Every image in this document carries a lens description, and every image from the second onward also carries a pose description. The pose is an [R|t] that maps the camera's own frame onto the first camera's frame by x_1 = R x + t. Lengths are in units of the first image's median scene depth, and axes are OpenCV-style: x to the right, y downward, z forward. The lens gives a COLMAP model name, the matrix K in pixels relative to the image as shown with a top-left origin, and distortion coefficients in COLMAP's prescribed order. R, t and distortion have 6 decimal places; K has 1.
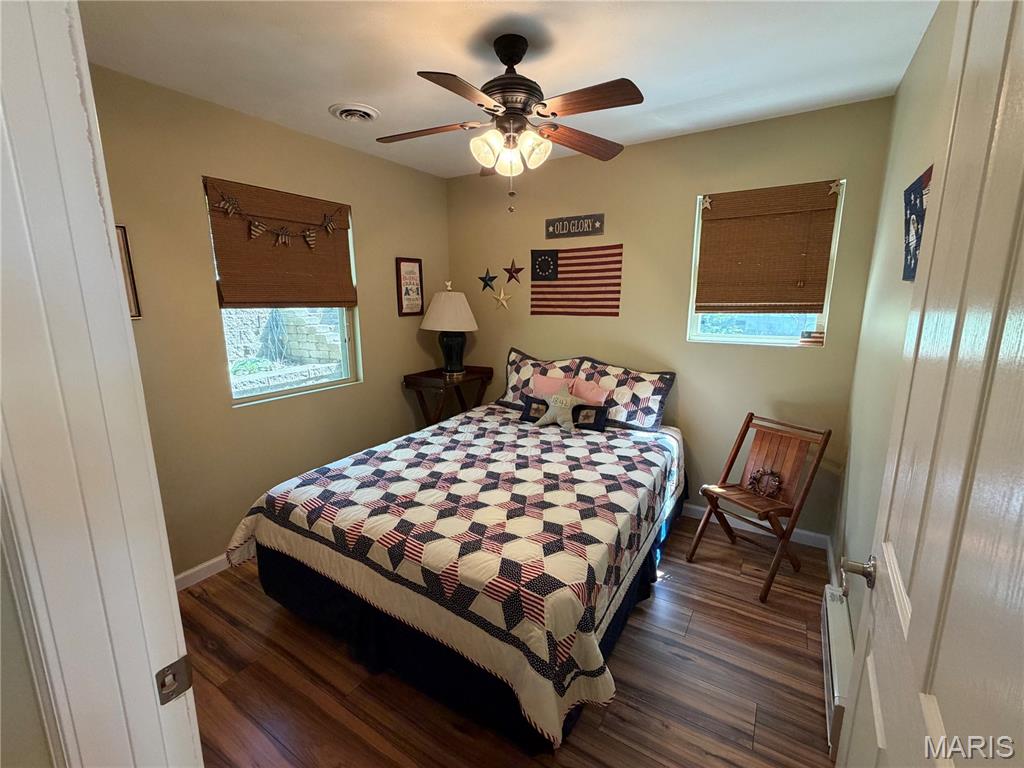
lens RADIAL K [[442.6, 0, 518.1], [0, 442.6, 384.1], [0, 0, 1]] dist [-0.001644, -0.000050]
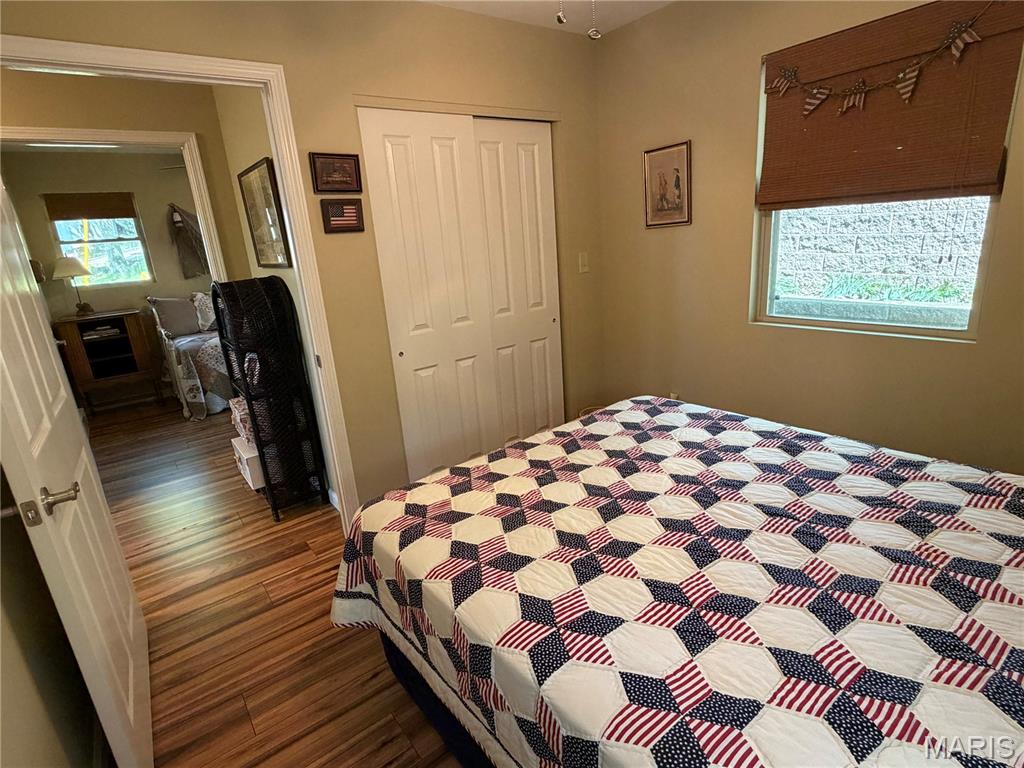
lens RADIAL K [[524.7, 0, 518.3], [0, 524.7, 383.8], [0, 0, 1]] dist [-0.001176, 0.000085]
pose [[-0.348890, 0.293231, -0.890107, 0.575869], [-0.102183, 0.932223, 0.347158, -0.171876], [0.931576, 0.212074, -0.295280, 0.948212]]
